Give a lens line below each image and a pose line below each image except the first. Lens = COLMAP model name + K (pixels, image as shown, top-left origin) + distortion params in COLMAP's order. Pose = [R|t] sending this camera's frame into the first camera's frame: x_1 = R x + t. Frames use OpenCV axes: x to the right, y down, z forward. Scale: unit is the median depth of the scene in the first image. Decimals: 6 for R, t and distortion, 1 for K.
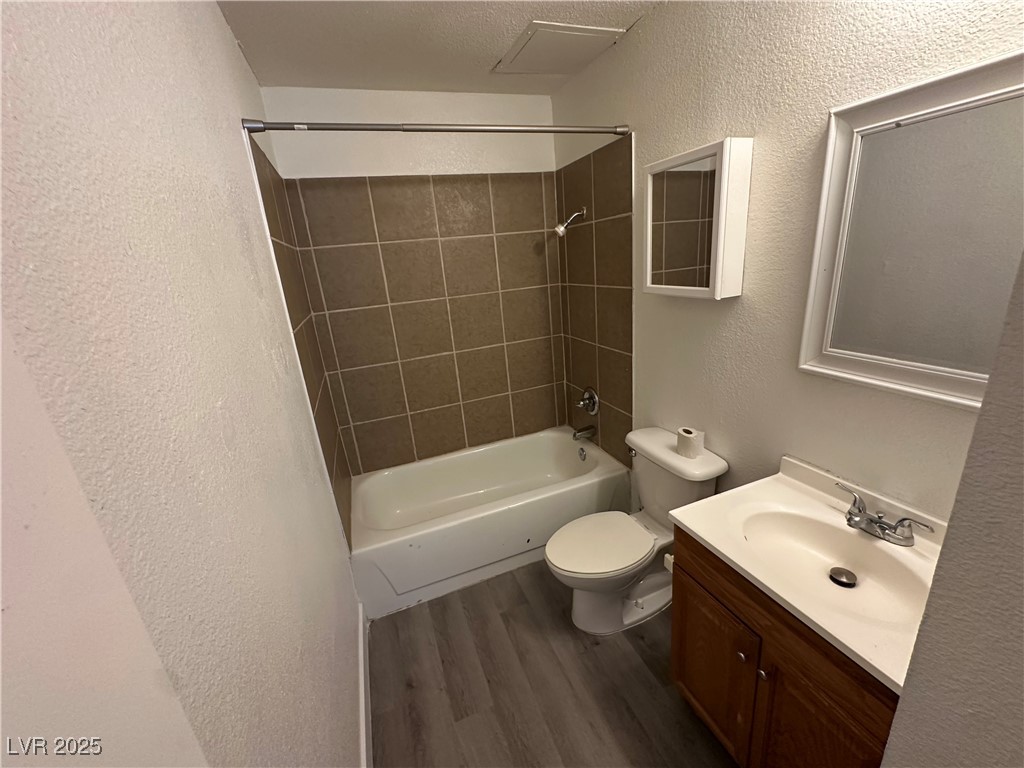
lens RADIAL K [[408.1, 0, 512.0], [0, 408.1, 384.0], [0, 0, 1]] dist [-0.003490, -0.000012]
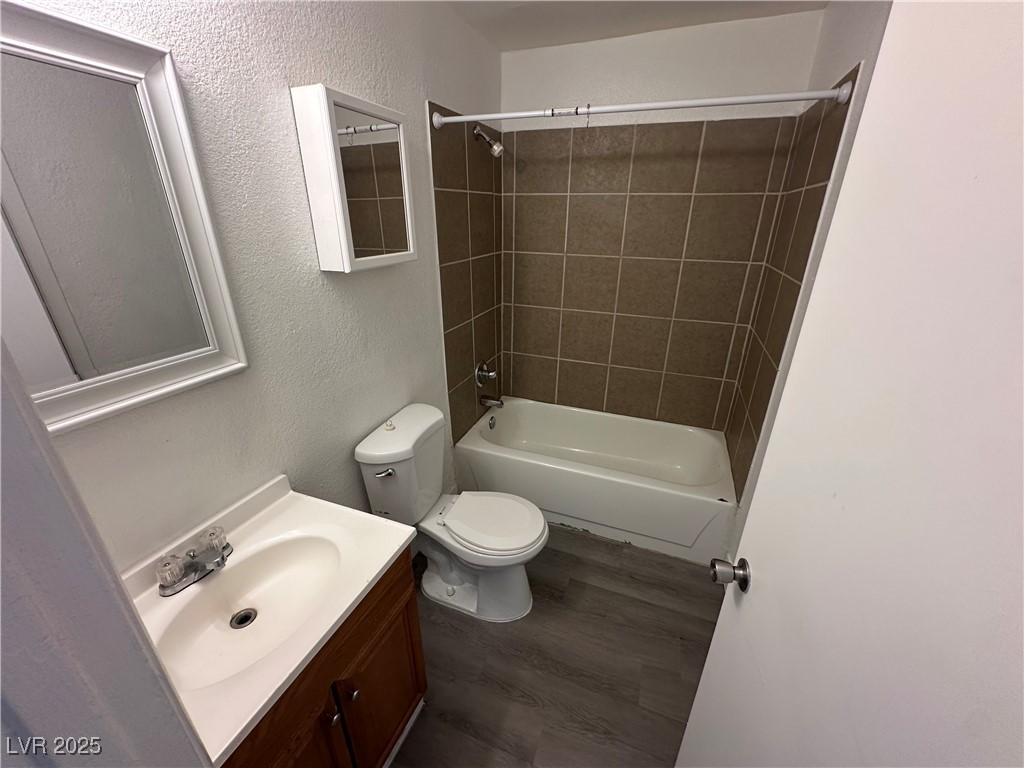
lens RADIAL K [[402.4, 0, 512.0], [0, 402.4, 384.0], [0, 0, 1]] dist [-0.001863, -0.000029]
pose [[0.728518, 0.345071, -0.591766, 0.314729], [-0.270189, 0.938570, 0.214672, -0.061324], [0.629491, 0.003496, 0.777000, 0.094018]]
